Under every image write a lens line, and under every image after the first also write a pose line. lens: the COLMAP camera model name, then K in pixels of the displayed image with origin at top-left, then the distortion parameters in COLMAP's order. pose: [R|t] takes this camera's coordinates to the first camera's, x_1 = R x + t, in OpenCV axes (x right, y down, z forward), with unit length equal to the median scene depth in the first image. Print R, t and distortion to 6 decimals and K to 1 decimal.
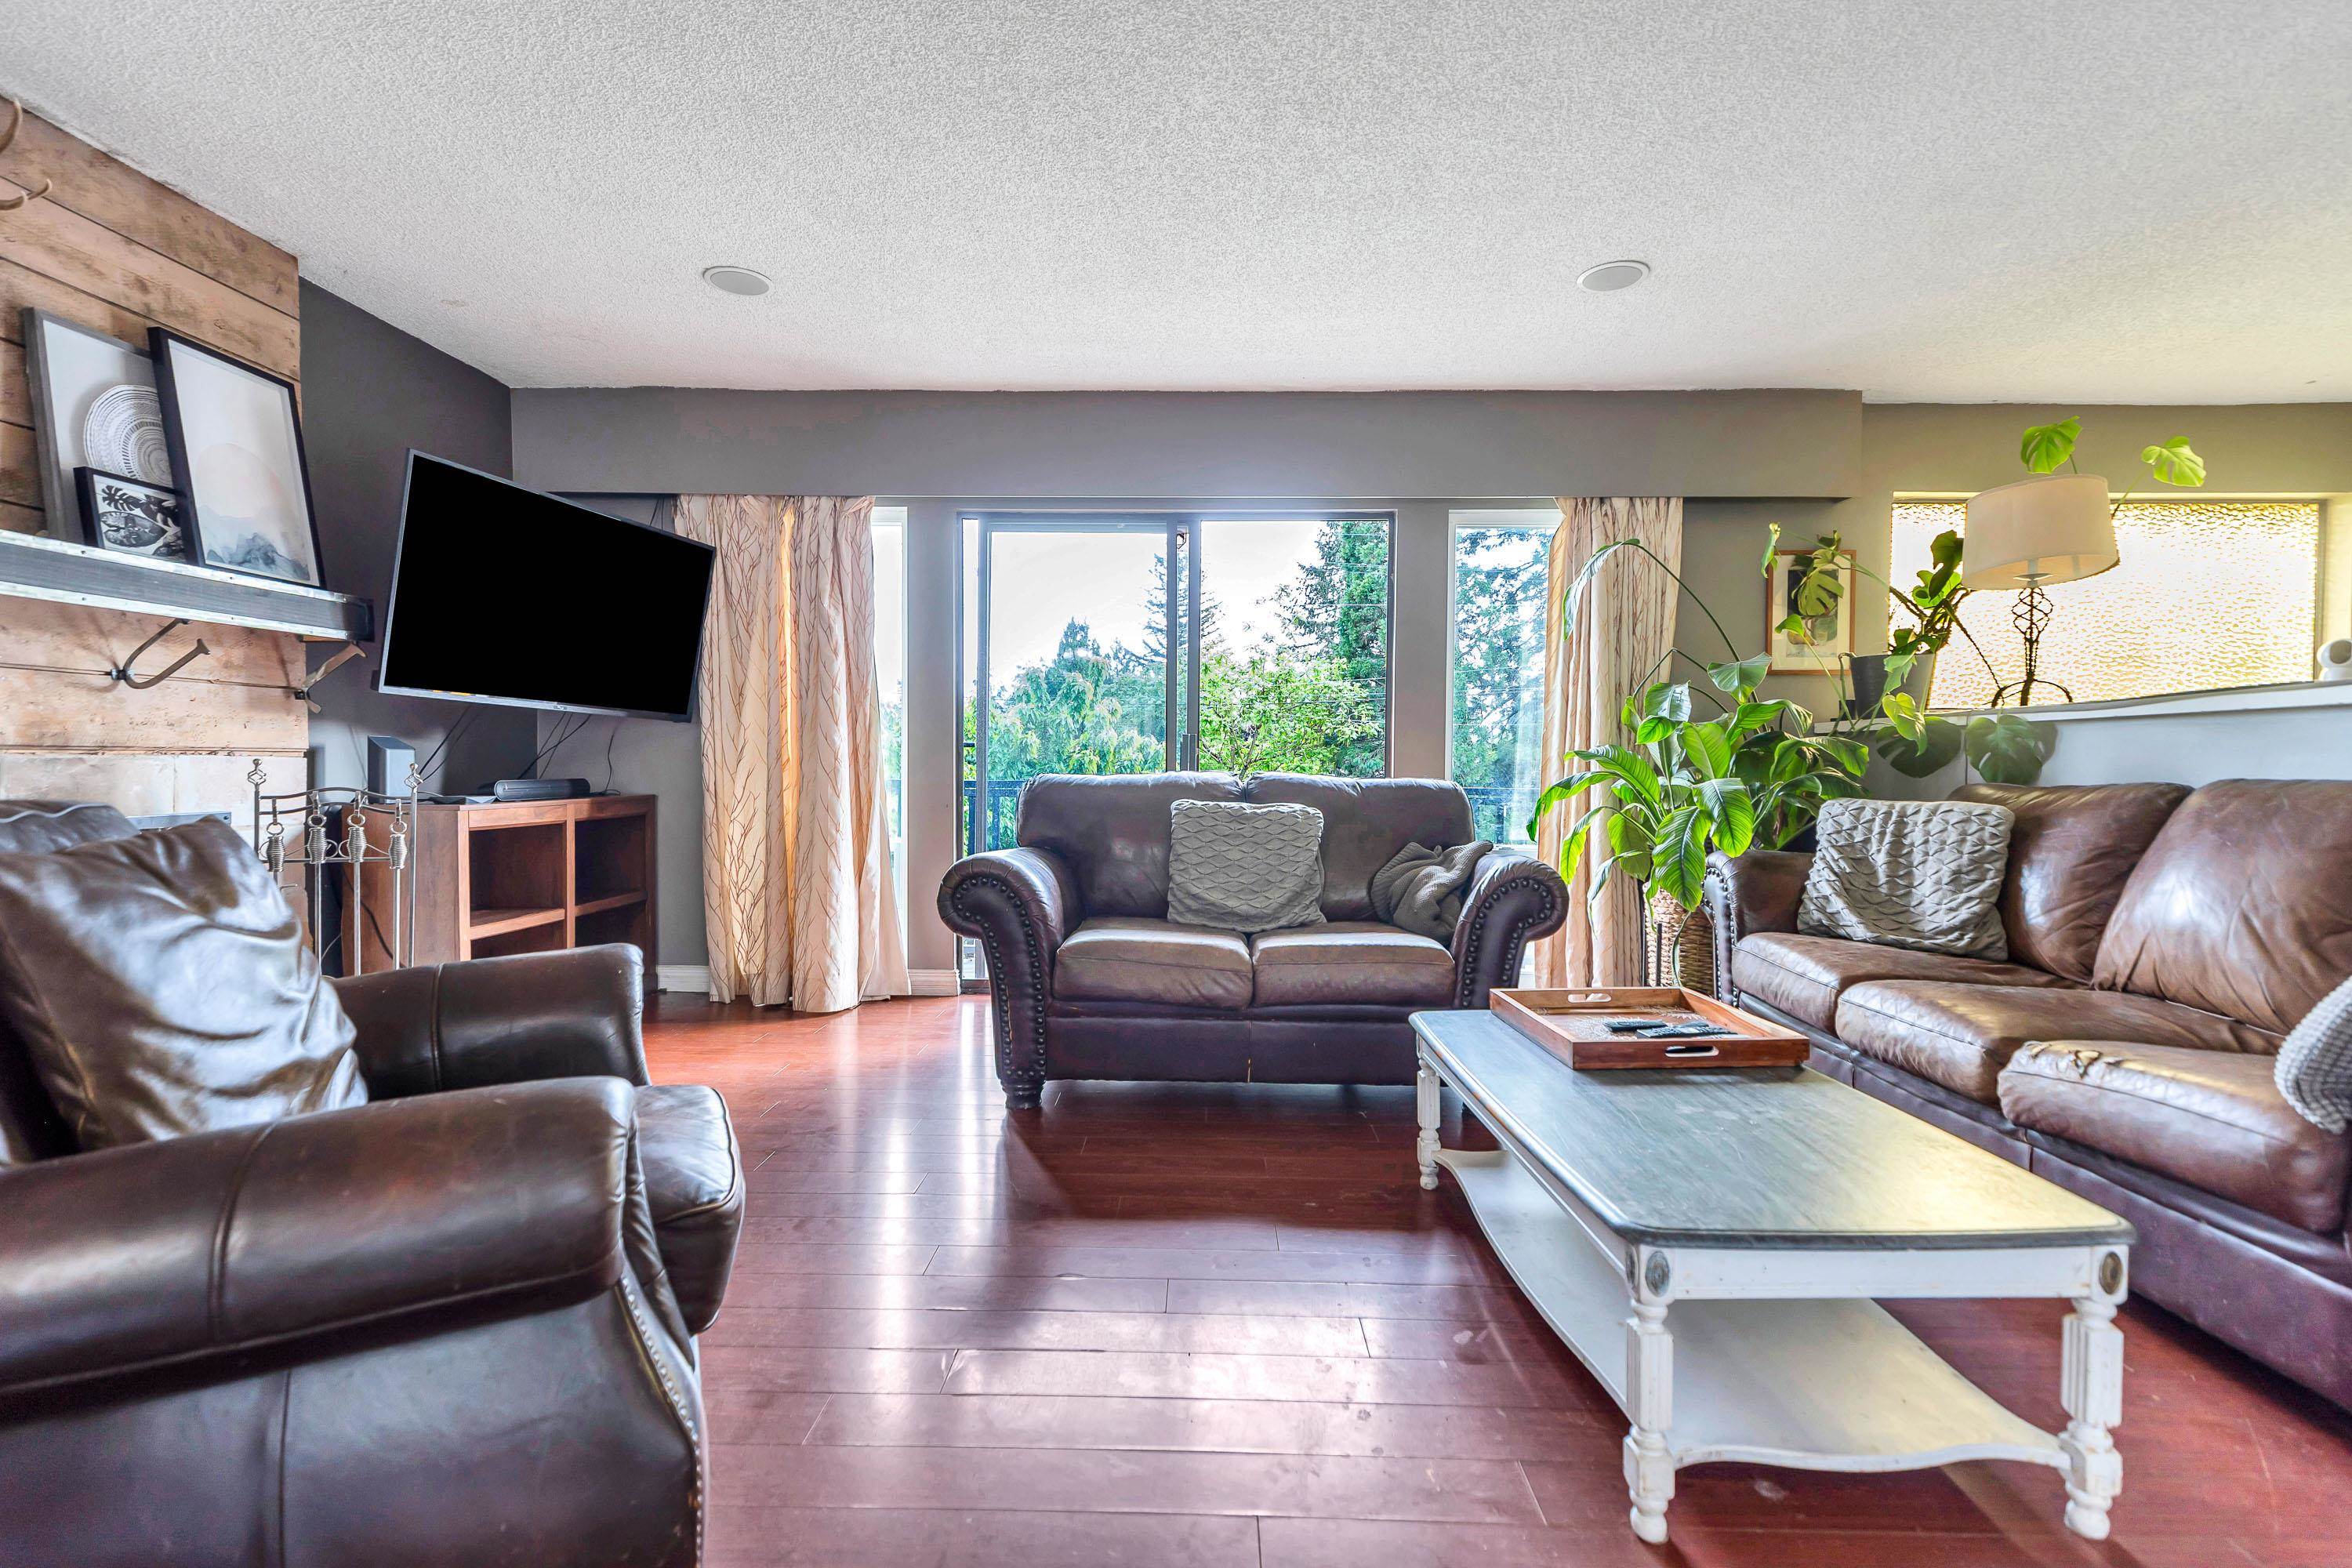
lens RADIAL K [[1044.1, 0, 1176.0], [0, 1044.1, 784.0], [0, 0, 1]] dist [0.001970, 0.000906]
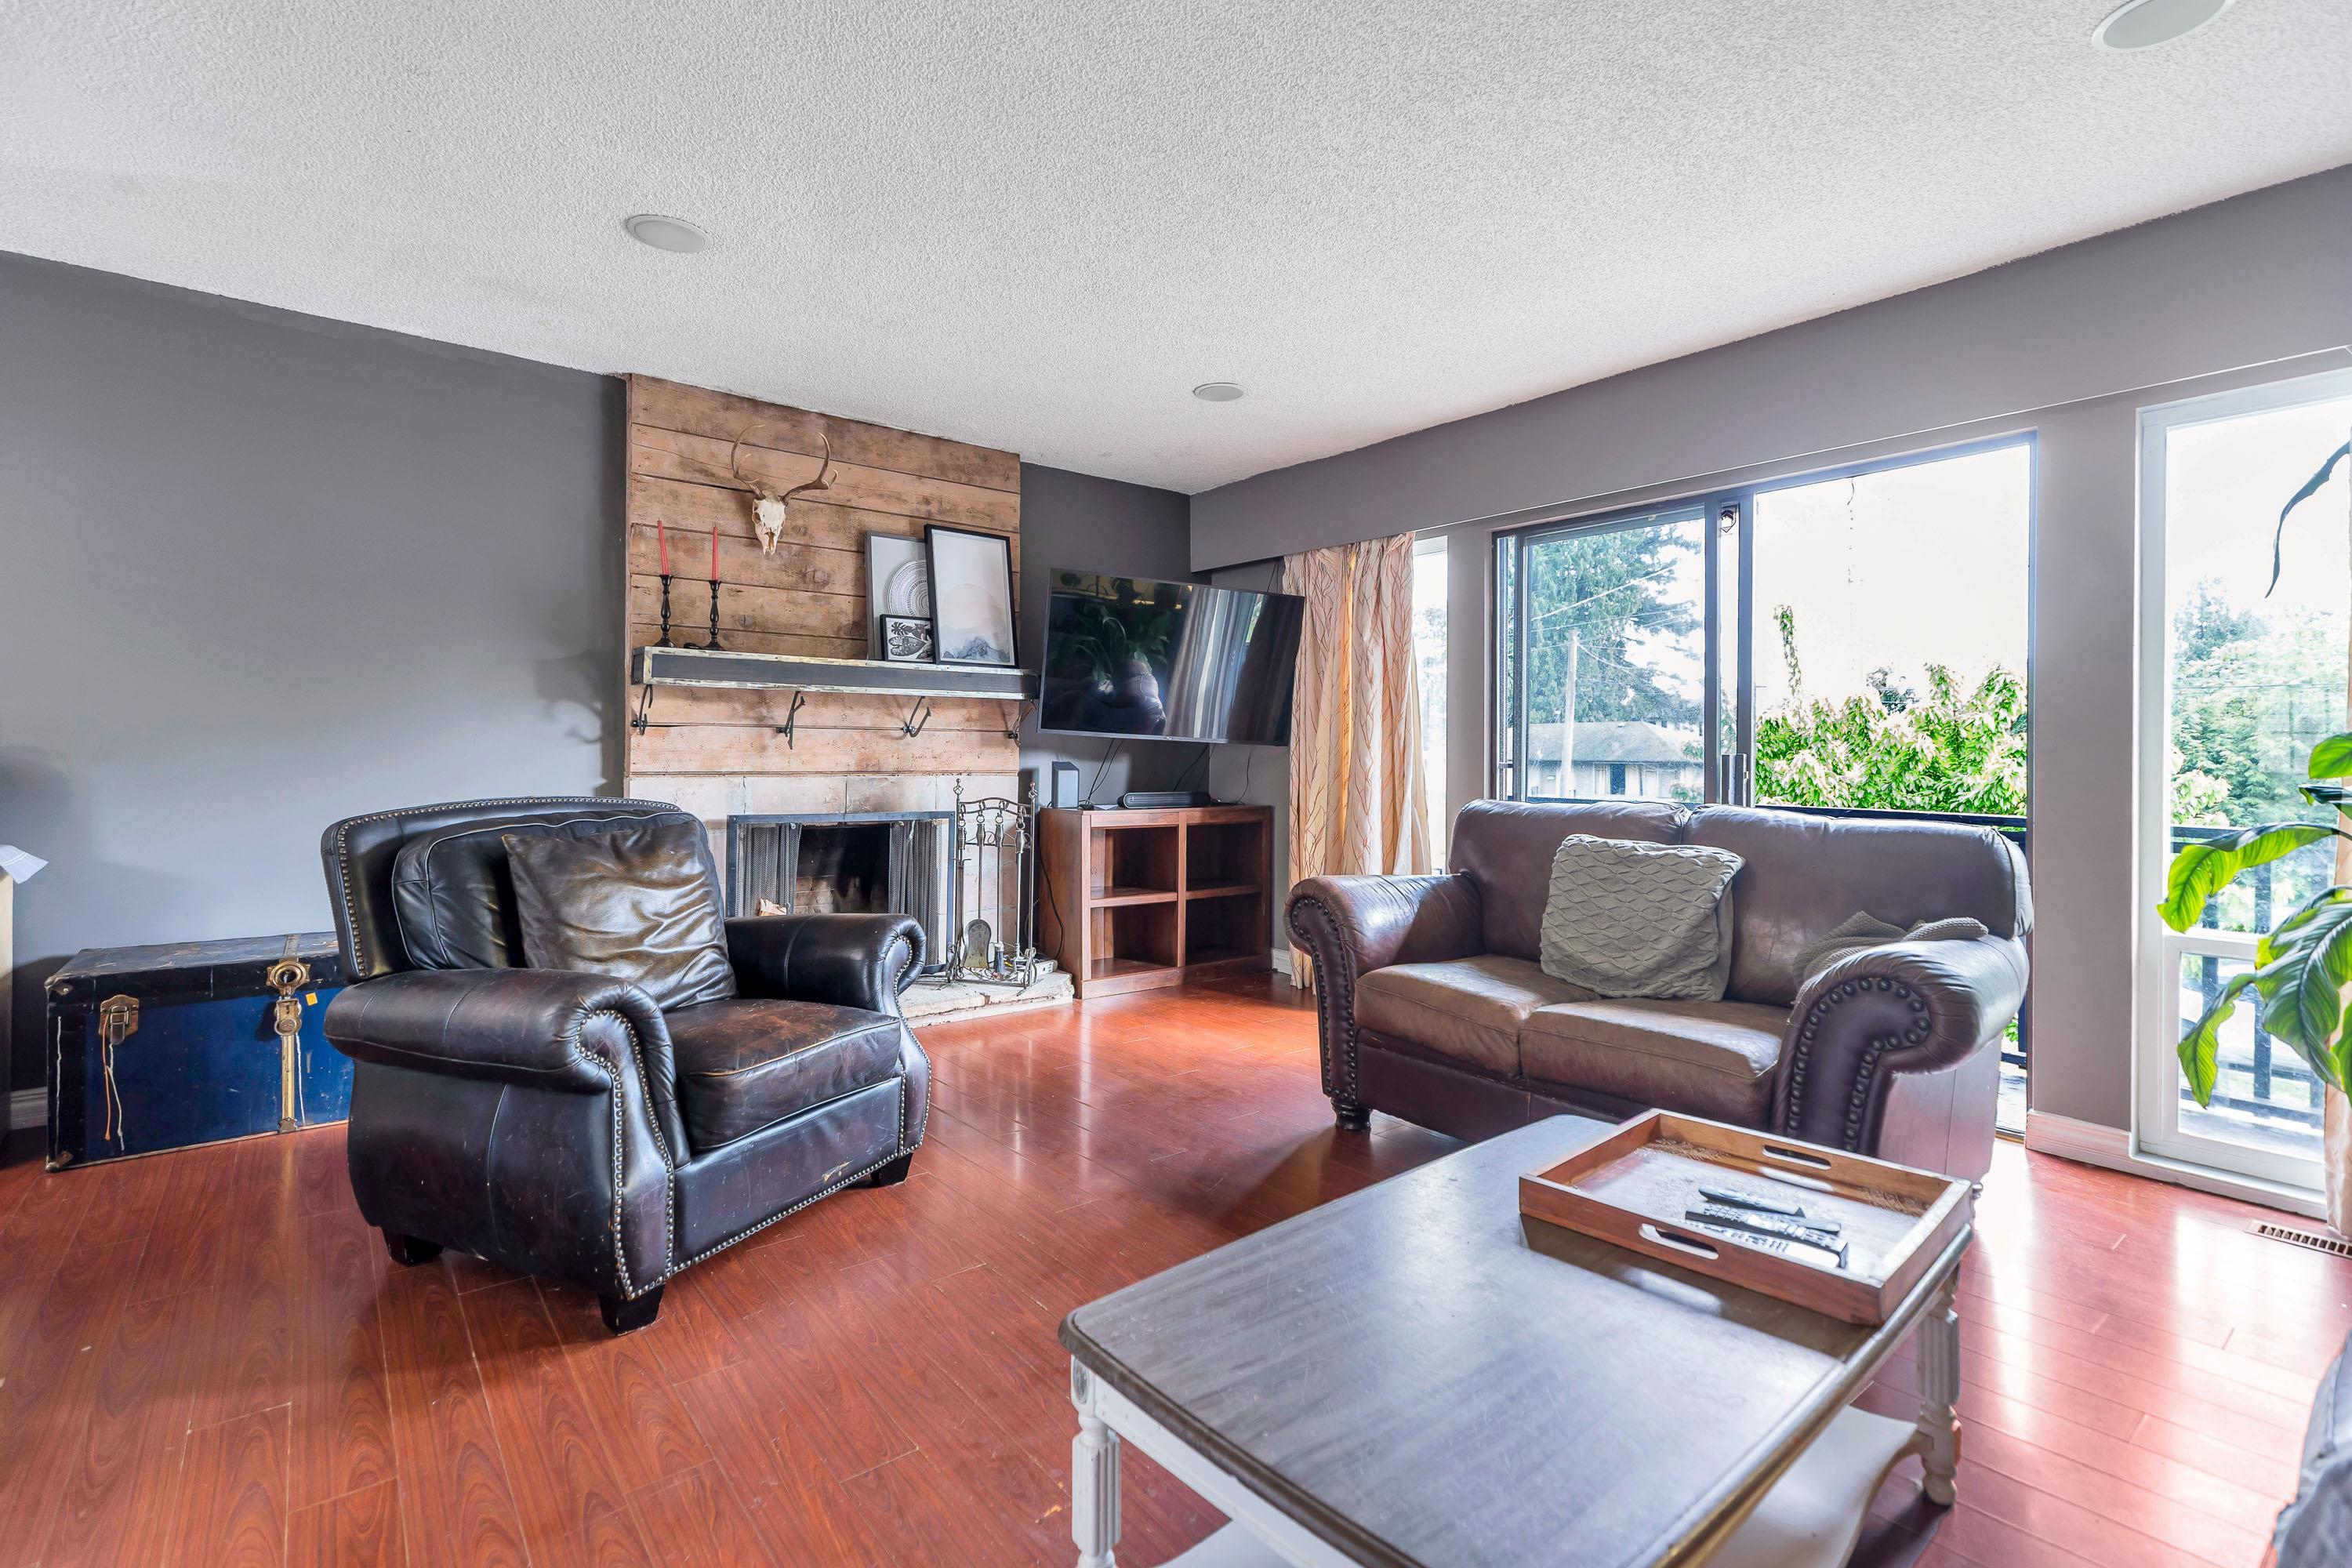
lens RADIAL K [[1055.8, 0, 1192.1], [0, 1055.8, 750.1], [0, 0, 1]] dist [-0.001541, 0.000481]
pose [[0.656157, -0.007050, -0.754591, 0.527899], [-0.020096, 0.999438, -0.026812, -0.029010], [0.754357, 0.032757, 0.655647, 0.189689]]
